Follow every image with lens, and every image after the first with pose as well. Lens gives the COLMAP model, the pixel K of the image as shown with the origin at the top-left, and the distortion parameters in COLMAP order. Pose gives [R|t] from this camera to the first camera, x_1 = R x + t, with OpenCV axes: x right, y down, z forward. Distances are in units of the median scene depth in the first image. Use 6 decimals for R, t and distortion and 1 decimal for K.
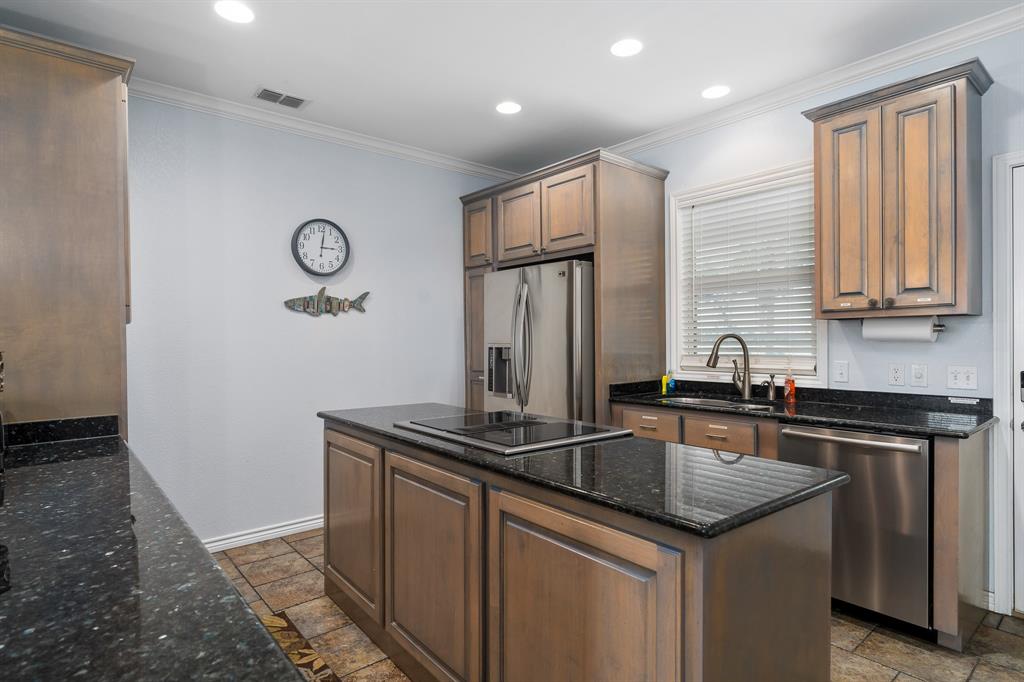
lens RADIAL K [[548.9, 0, 521.5], [0, 548.9, 348.6], [0, 0, 1]] dist [-0.001104, 0.000180]
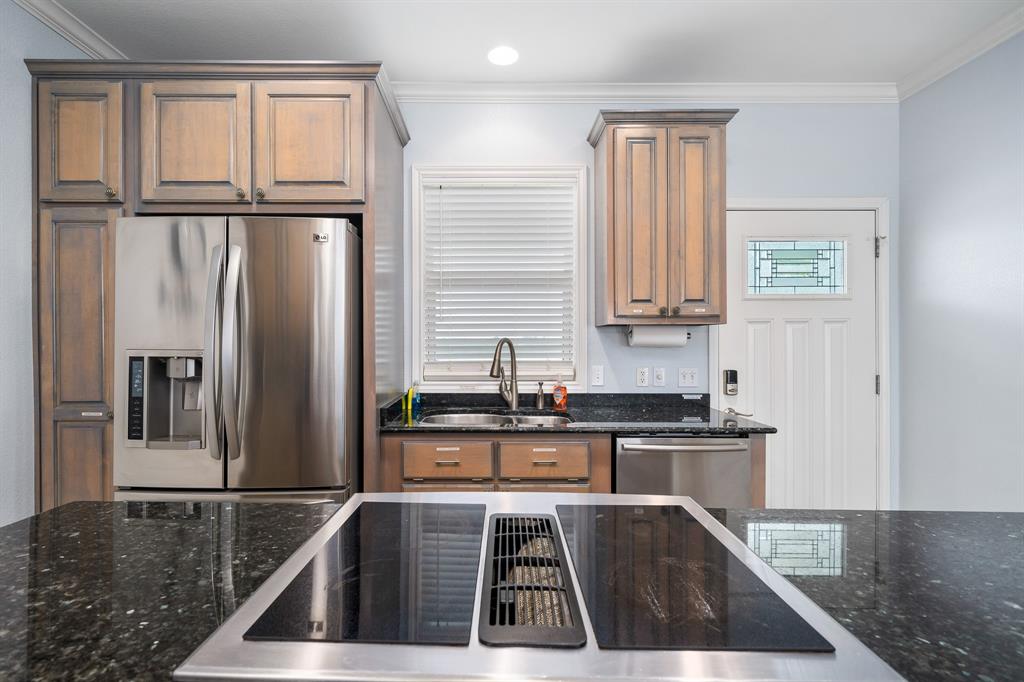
lens RADIAL K [[466.9, 0, 482.7], [0, 466.9, 340.8], [0, 0, 1]] dist [-0.001248, 0.001754]
pose [[0.656475, 0.009715, 0.754285, -0.206729], [0.006081, 0.999816, -0.018169, -0.008614], [-0.754323, 0.016515, 0.656295, 0.529011]]
